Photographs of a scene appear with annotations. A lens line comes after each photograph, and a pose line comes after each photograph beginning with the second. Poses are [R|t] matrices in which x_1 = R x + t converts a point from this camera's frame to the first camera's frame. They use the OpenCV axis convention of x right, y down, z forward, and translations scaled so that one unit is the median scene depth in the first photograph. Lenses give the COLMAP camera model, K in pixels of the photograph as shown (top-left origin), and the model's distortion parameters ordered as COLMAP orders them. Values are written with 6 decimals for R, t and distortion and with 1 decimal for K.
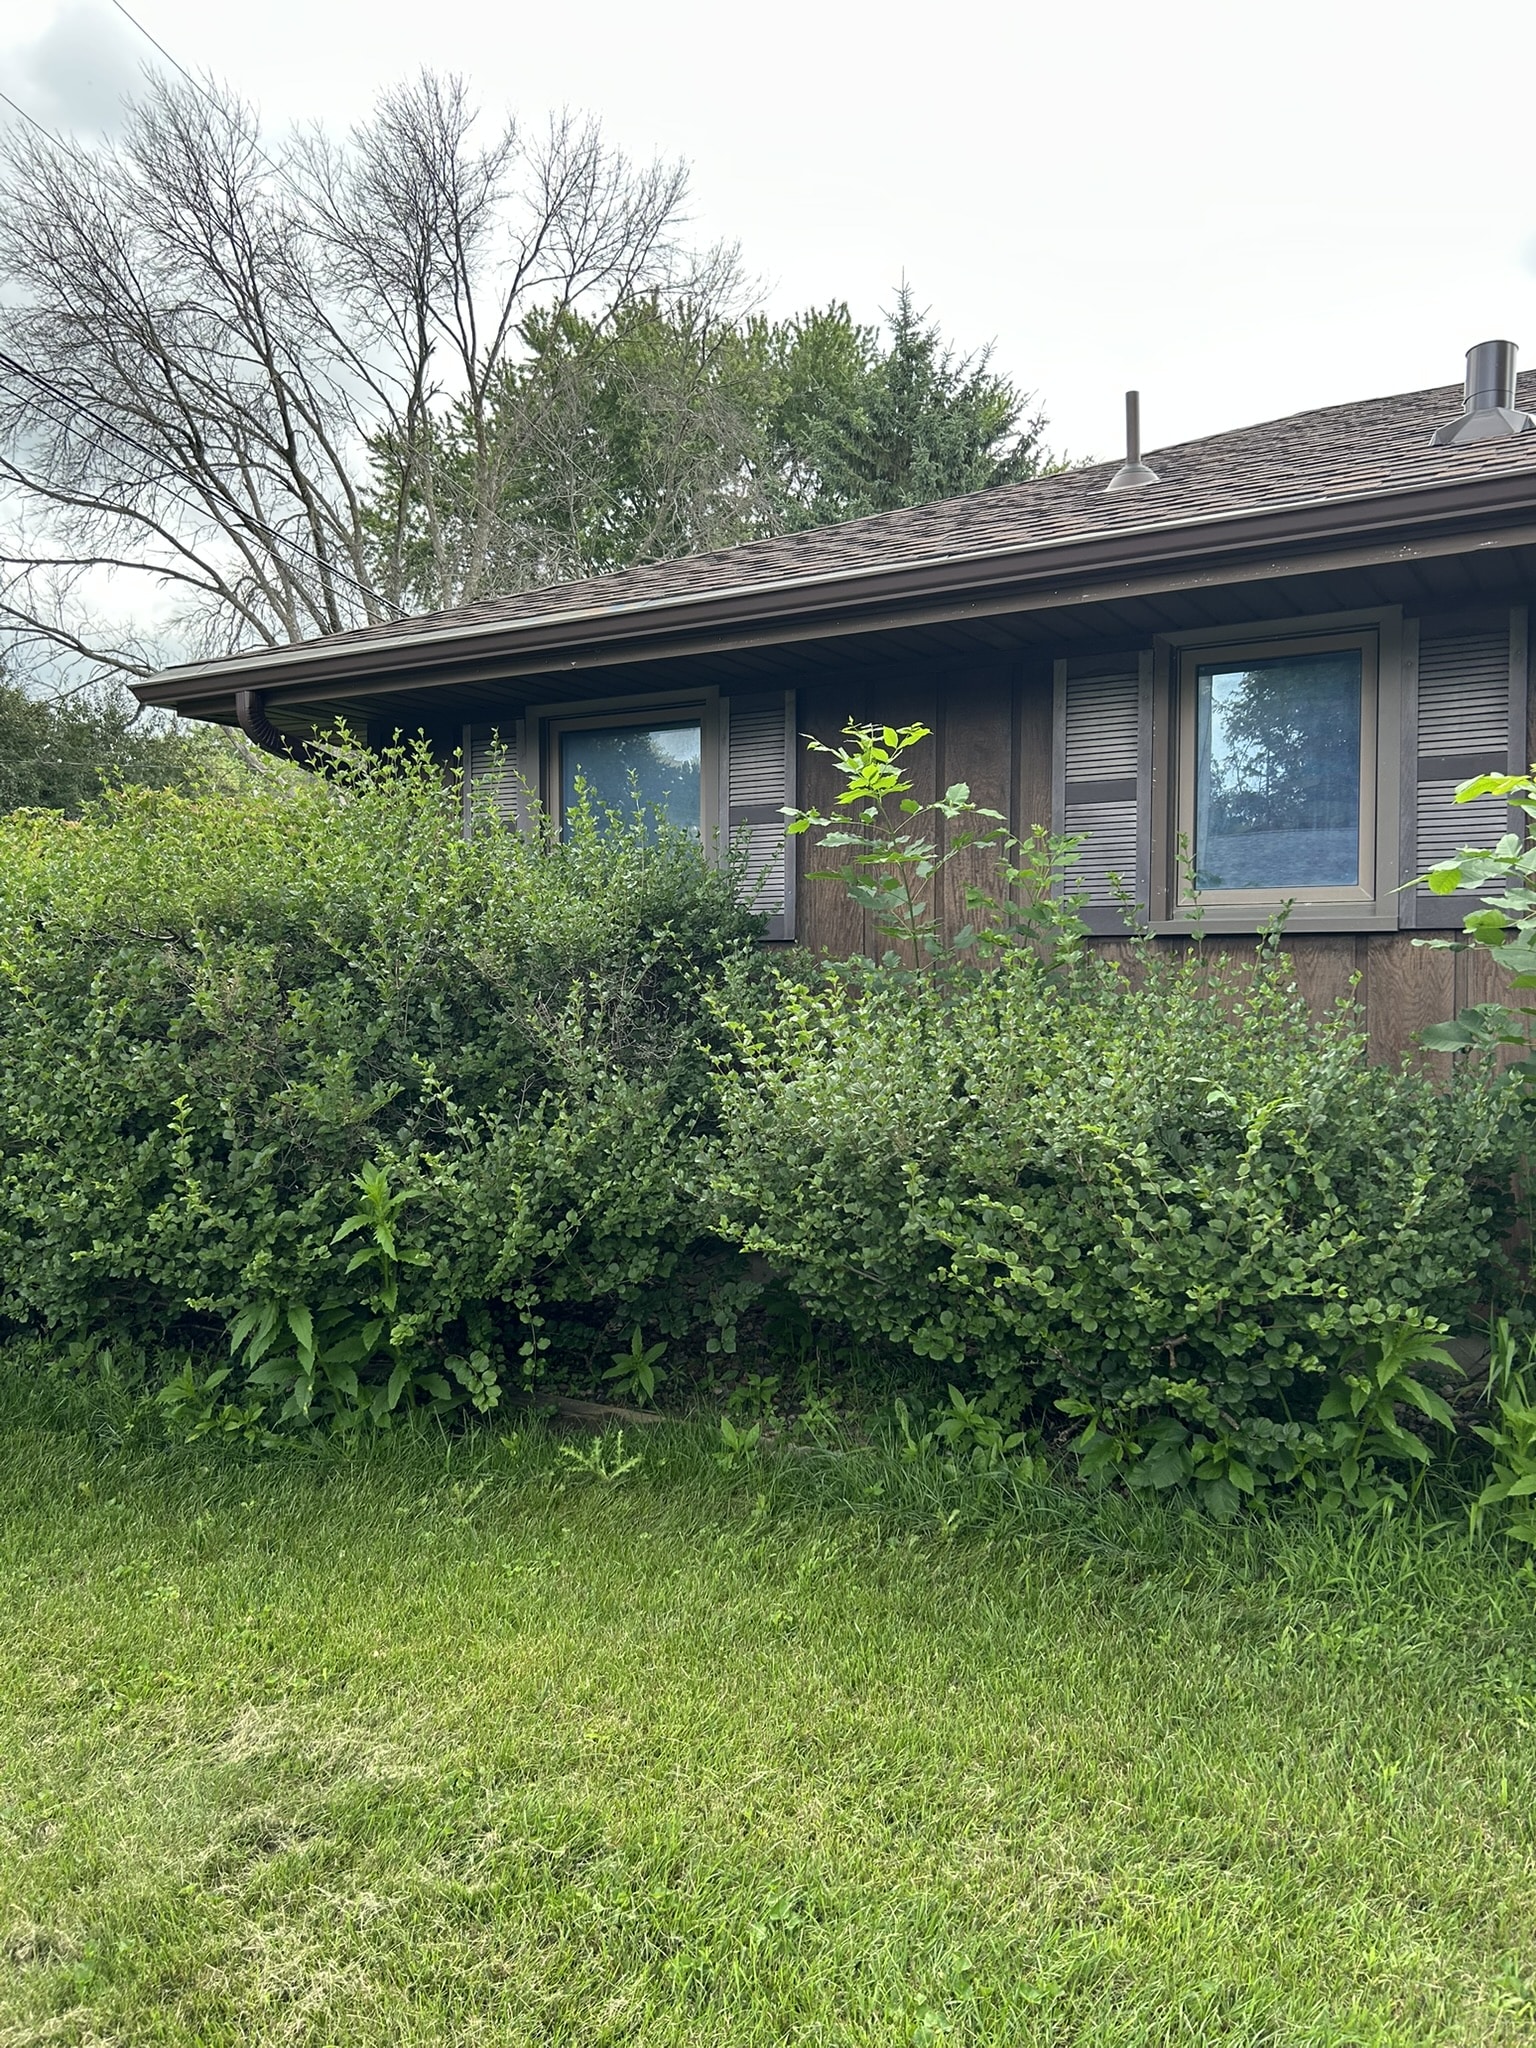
lens RADIAL K [[1543.4, 0, 762.9], [0, 1543.4, 1007.0], [0, 0, 1]] dist [0.053743, -0.062638]
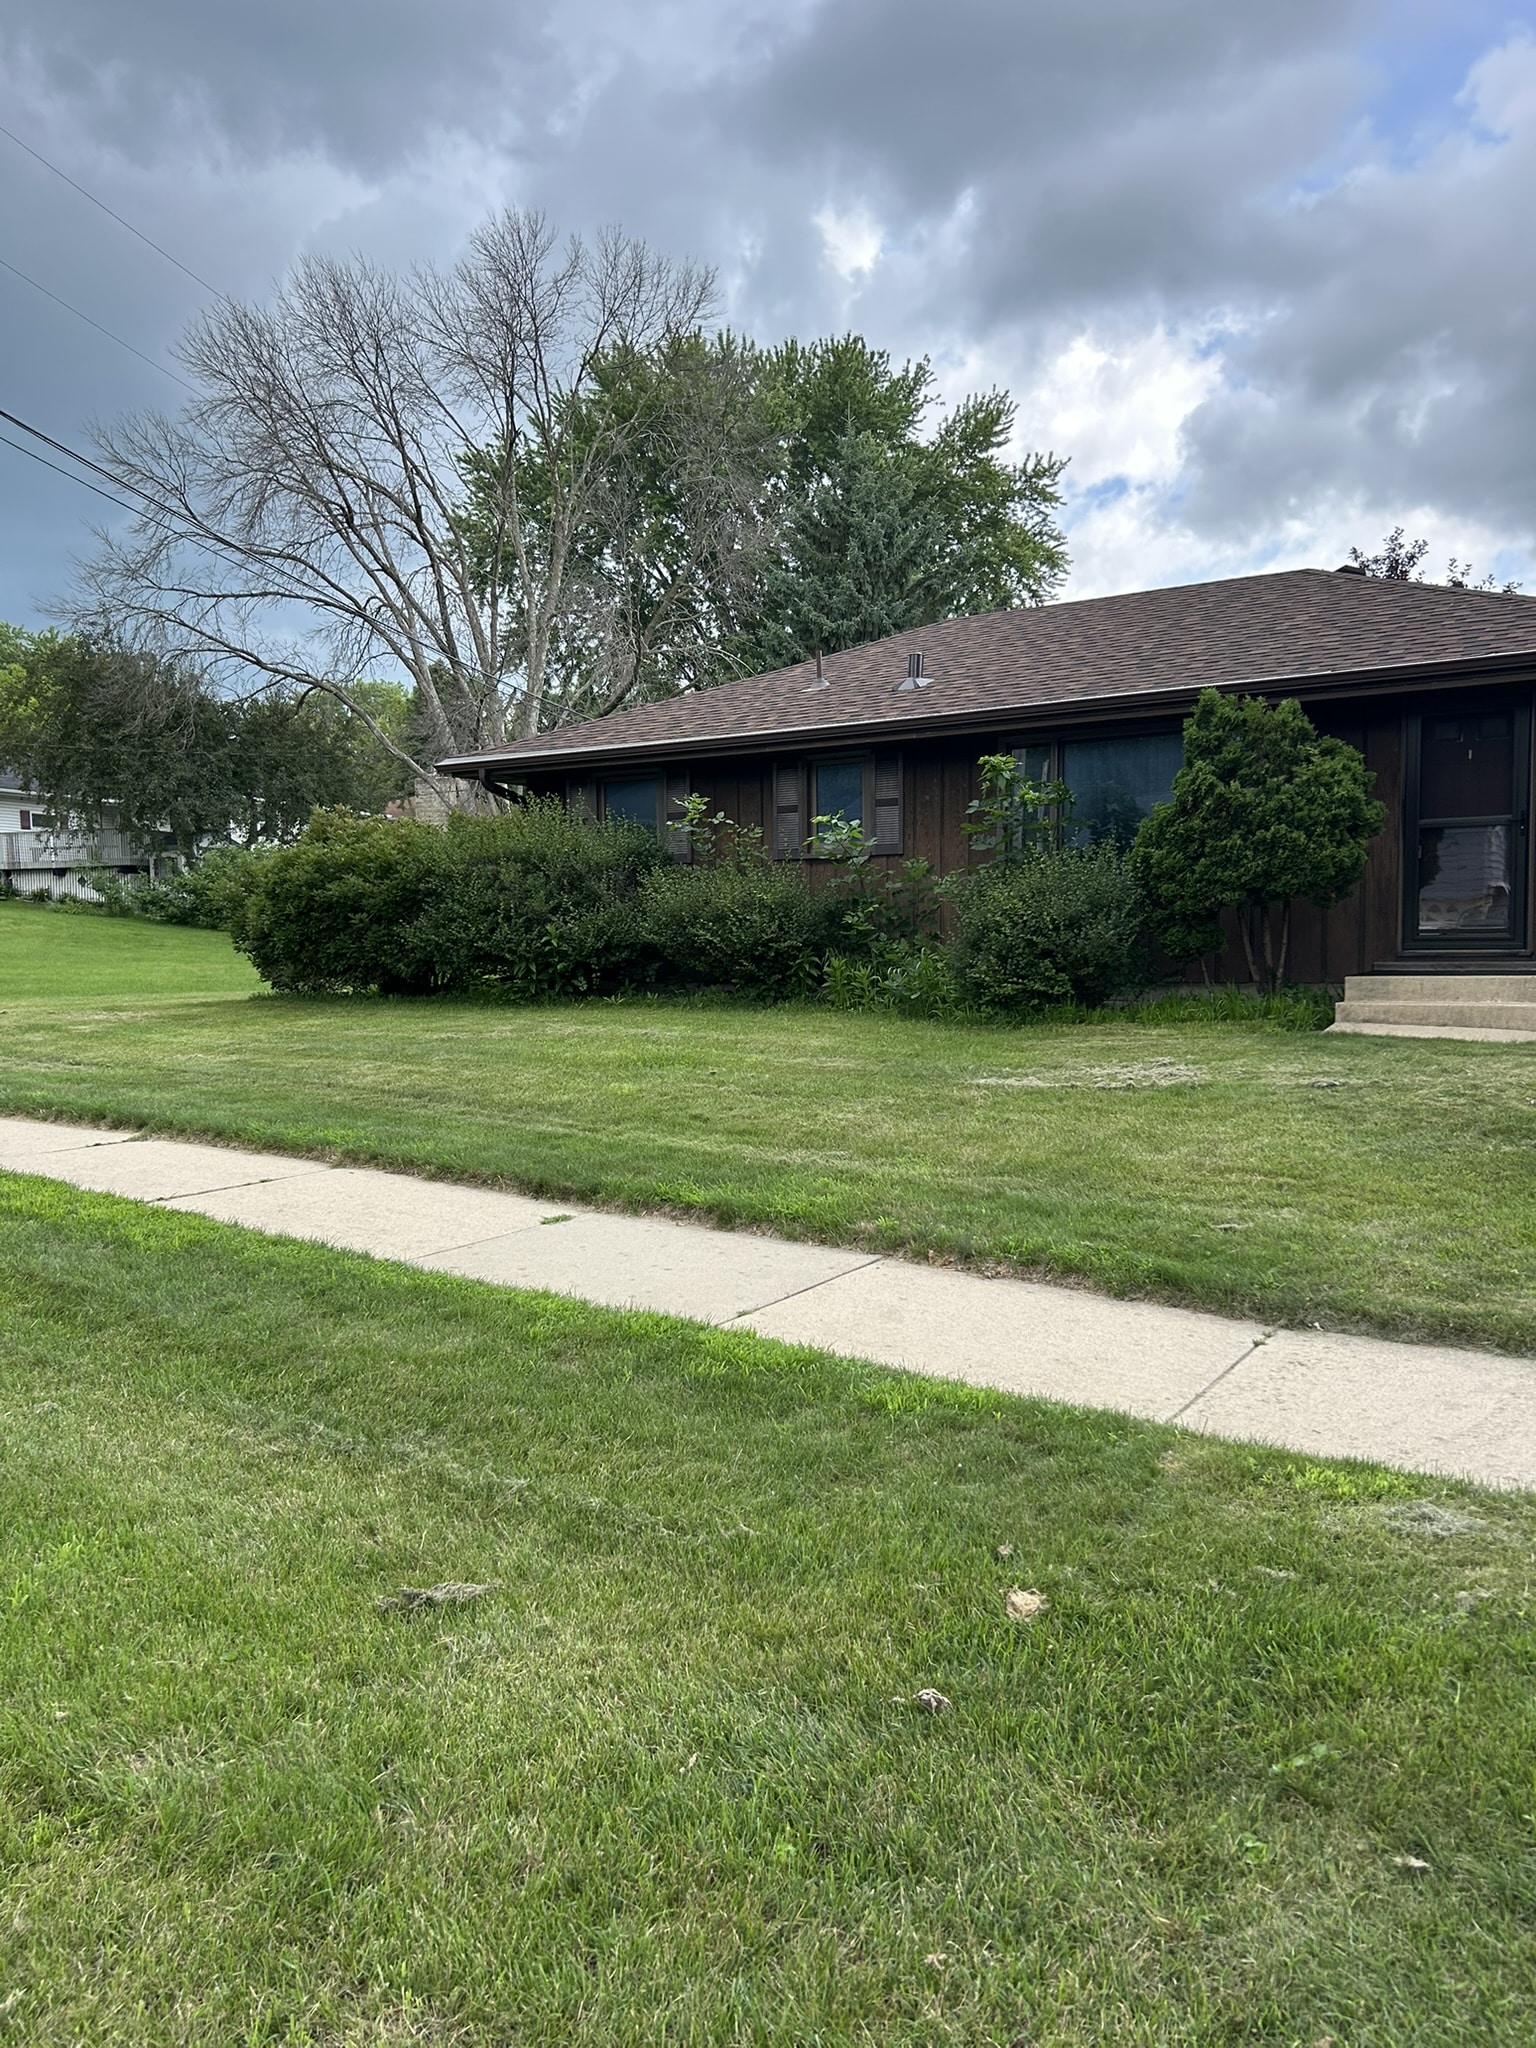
lens RADIAL K [[1543.4, 0, 773.5], [0, 1543.4, 1048.8], [0, 0, 1]] dist [0.053743, -0.062638]
pose [[0.999004, -0.009678, -0.043558, 0.053976], [0.012276, 0.998136, 0.059789, 0.023504], [0.042899, -0.060264, 0.997260, -0.330570]]
